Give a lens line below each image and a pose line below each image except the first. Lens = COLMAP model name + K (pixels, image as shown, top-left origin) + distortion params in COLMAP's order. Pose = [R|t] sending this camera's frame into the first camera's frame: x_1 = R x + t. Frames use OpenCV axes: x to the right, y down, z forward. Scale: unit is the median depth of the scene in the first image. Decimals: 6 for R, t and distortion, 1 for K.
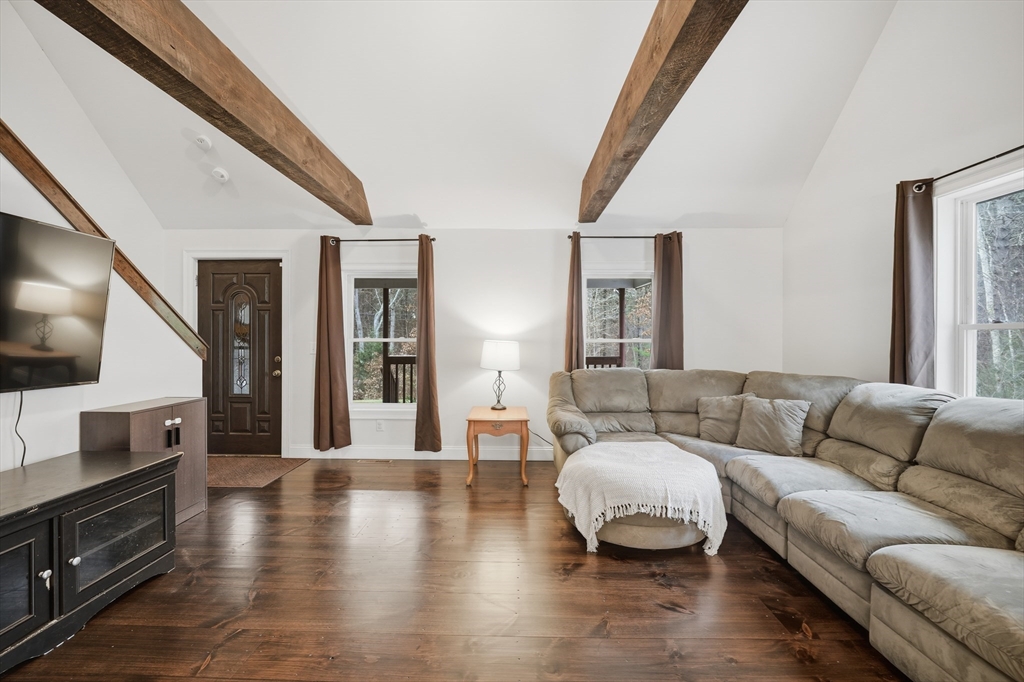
lens RADIAL K [[414.3, 0, 513.2], [0, 414.3, 335.6], [0, 0, 1]] dist [-0.009387, -0.000448]
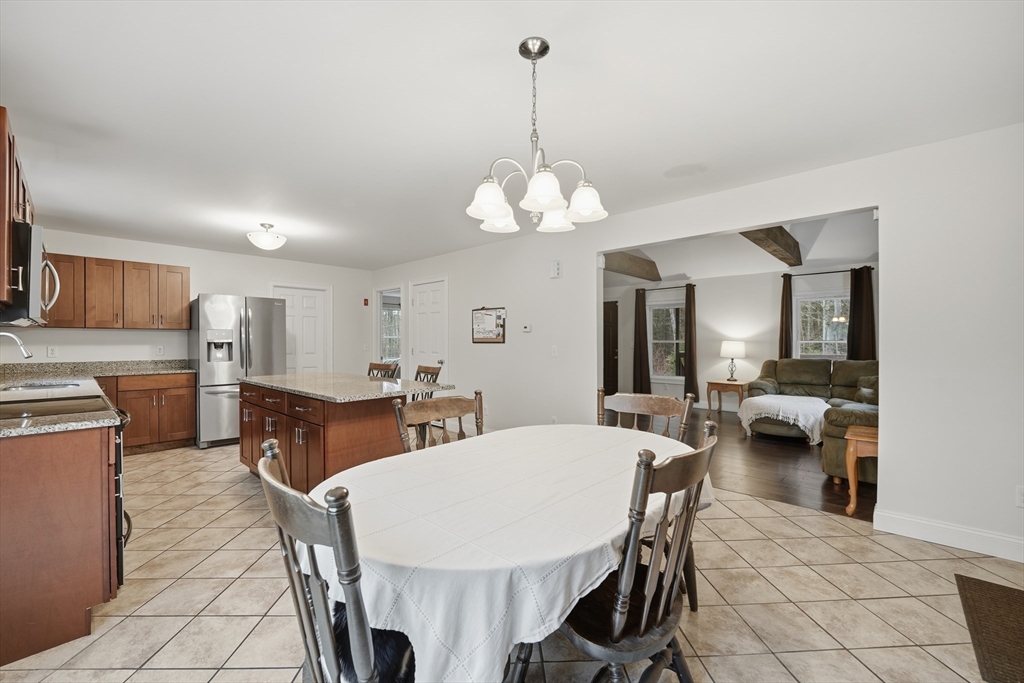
lens RADIAL K [[414.3, 0, 513.2], [0, 414.3, 336.1], [0, 0, 1]] dist [-0.009387, -0.000448]
pose [[0.740778, -0.008487, -0.671697, 0.442998], [0.005018, 0.999962, -0.007099, -0.002534], [0.671731, 0.001888, 0.740792, -0.891125]]
